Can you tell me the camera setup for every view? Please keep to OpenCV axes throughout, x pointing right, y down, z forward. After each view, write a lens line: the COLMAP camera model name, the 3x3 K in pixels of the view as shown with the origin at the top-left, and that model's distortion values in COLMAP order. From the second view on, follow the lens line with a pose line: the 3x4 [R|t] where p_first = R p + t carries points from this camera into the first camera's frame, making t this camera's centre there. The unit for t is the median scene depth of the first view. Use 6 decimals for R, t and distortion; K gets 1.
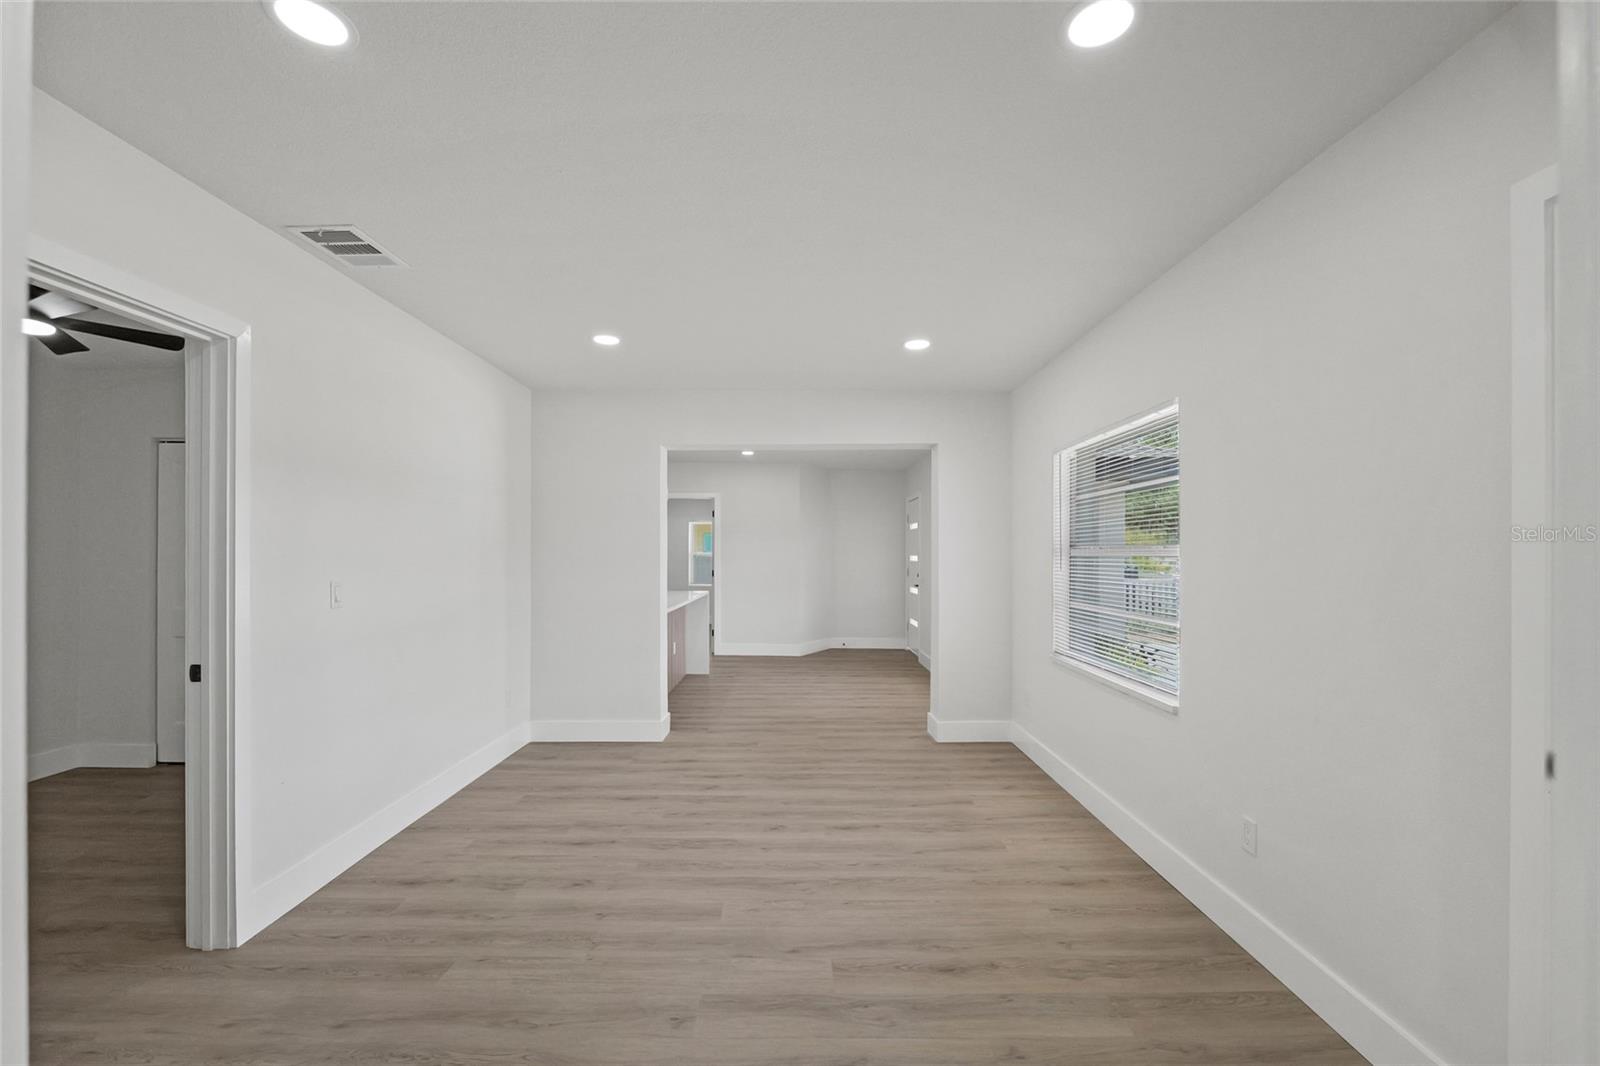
lens RADIAL K [[657.6, 0, 799.7], [0, 657.6, 556.2], [0, 0, 1]] dist [-0.014472, 0.001182]
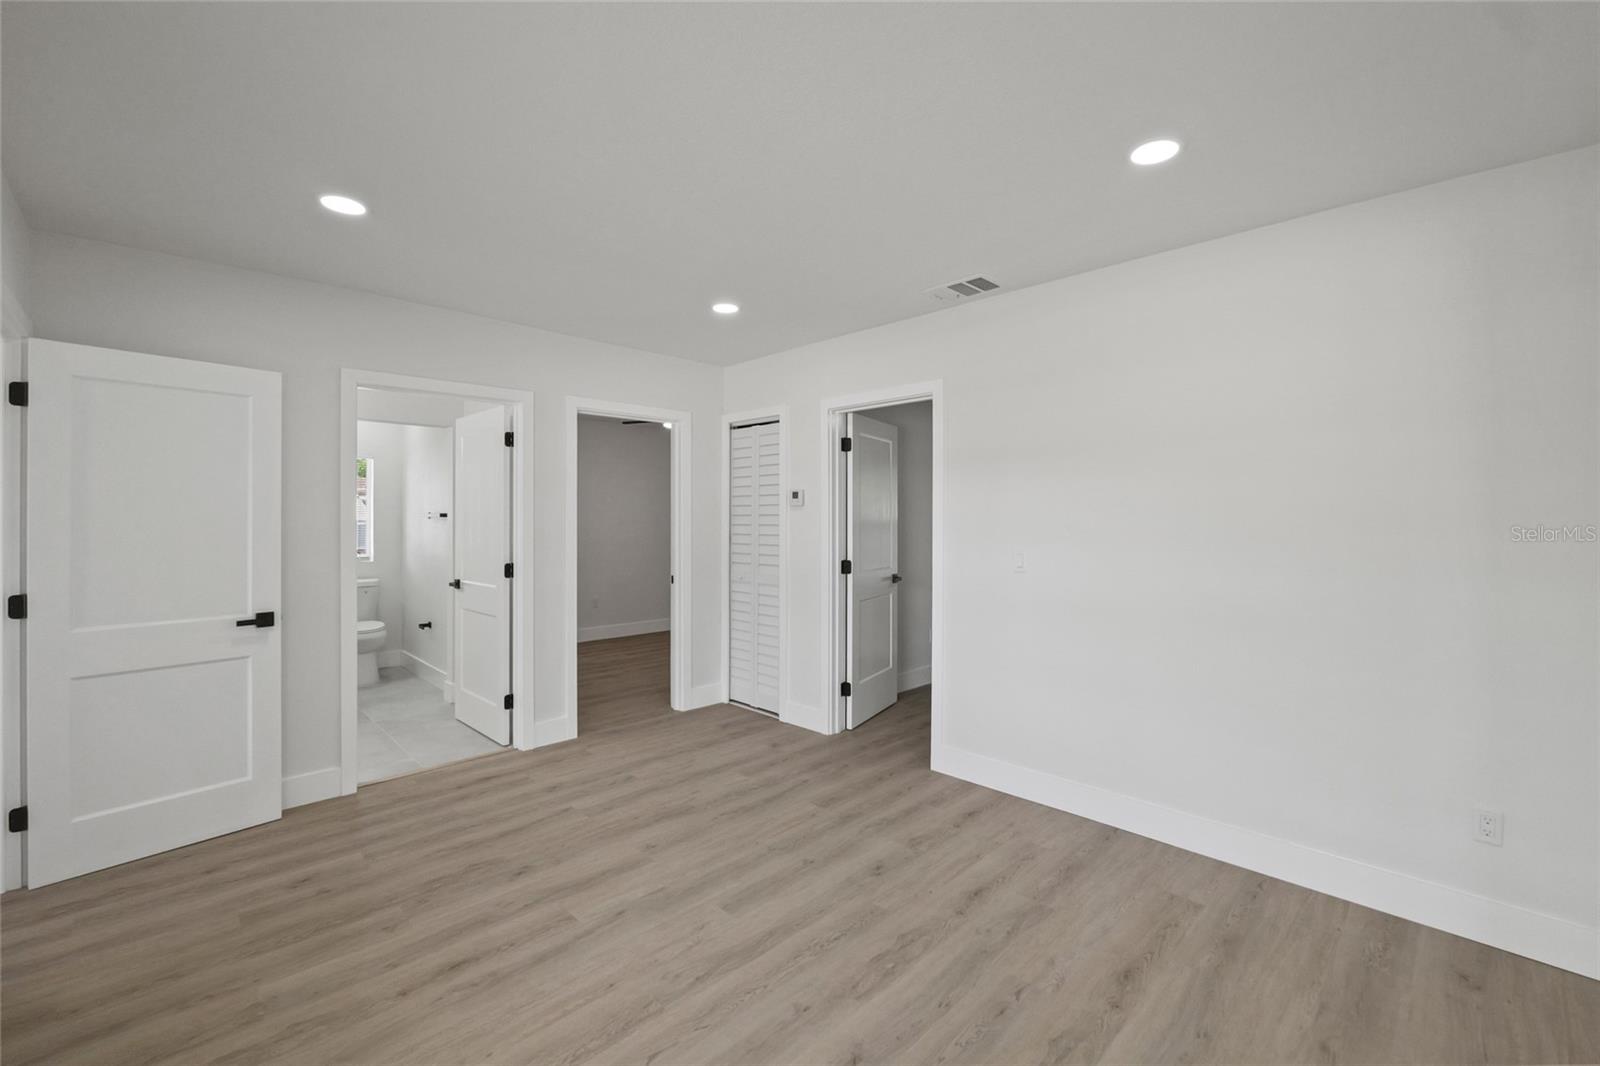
lens RADIAL K [[657.6, 0, 806.4], [0, 657.6, 523.7], [0, 0, 1]] dist [-0.014472, 0.001182]
pose [[-0.704542, 0.001377, -0.709661, 0.352516], [-0.006962, 0.999937, 0.008852, -0.016809], [0.709628, 0.011177, -0.704488, 1.316845]]
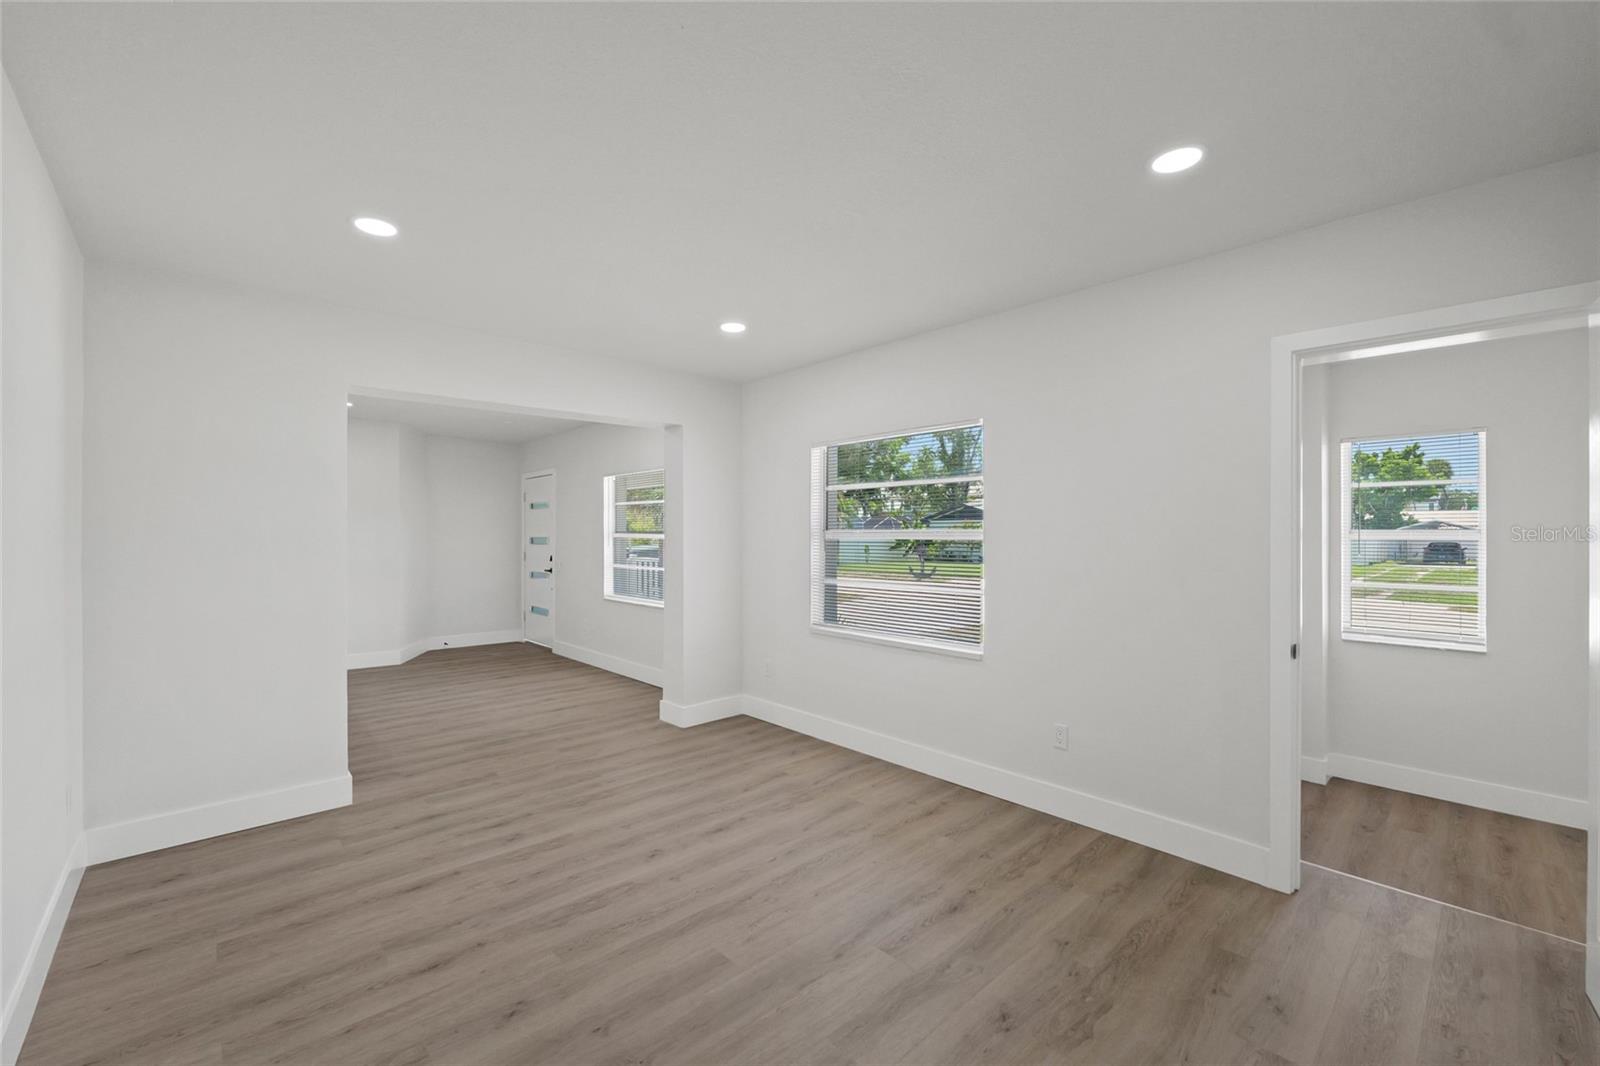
lens RADIAL K [[657.6, 0, 790.6], [0, 657.6, 532.8], [0, 0, 1]] dist [-0.014472, 0.001182]
pose [[0.740827, -0.002014, 0.671693, -0.480623], [0.005048, 0.999984, -0.002569, -0.010888], [-0.671677, 0.005294, 0.740825, 0.225871]]
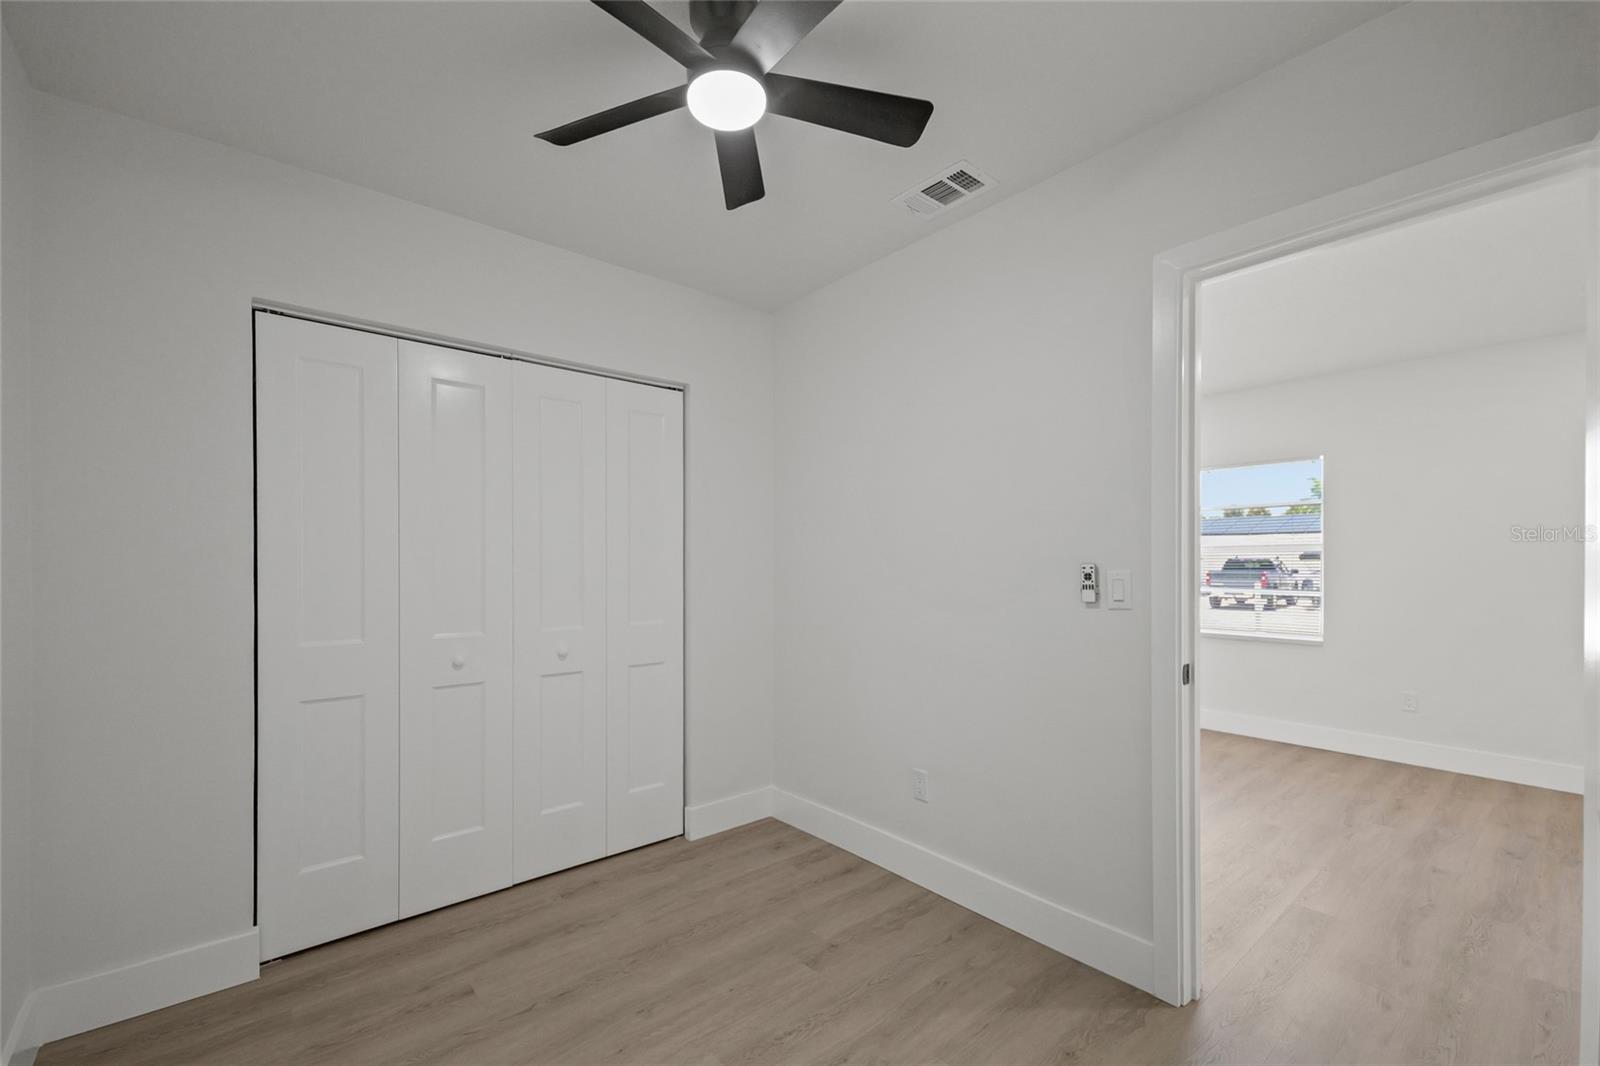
lens RADIAL K [[657.6, 0, 765.1], [0, 657.6, 562.0], [0, 0, 1]] dist [-0.014472, 0.001182]
pose [[0.790336, 0.000224, 0.612674, -1.269112], [0.004169, 0.999975, -0.005743, 0.025482], [-0.612659, 0.007094, 0.790315, 0.450809]]
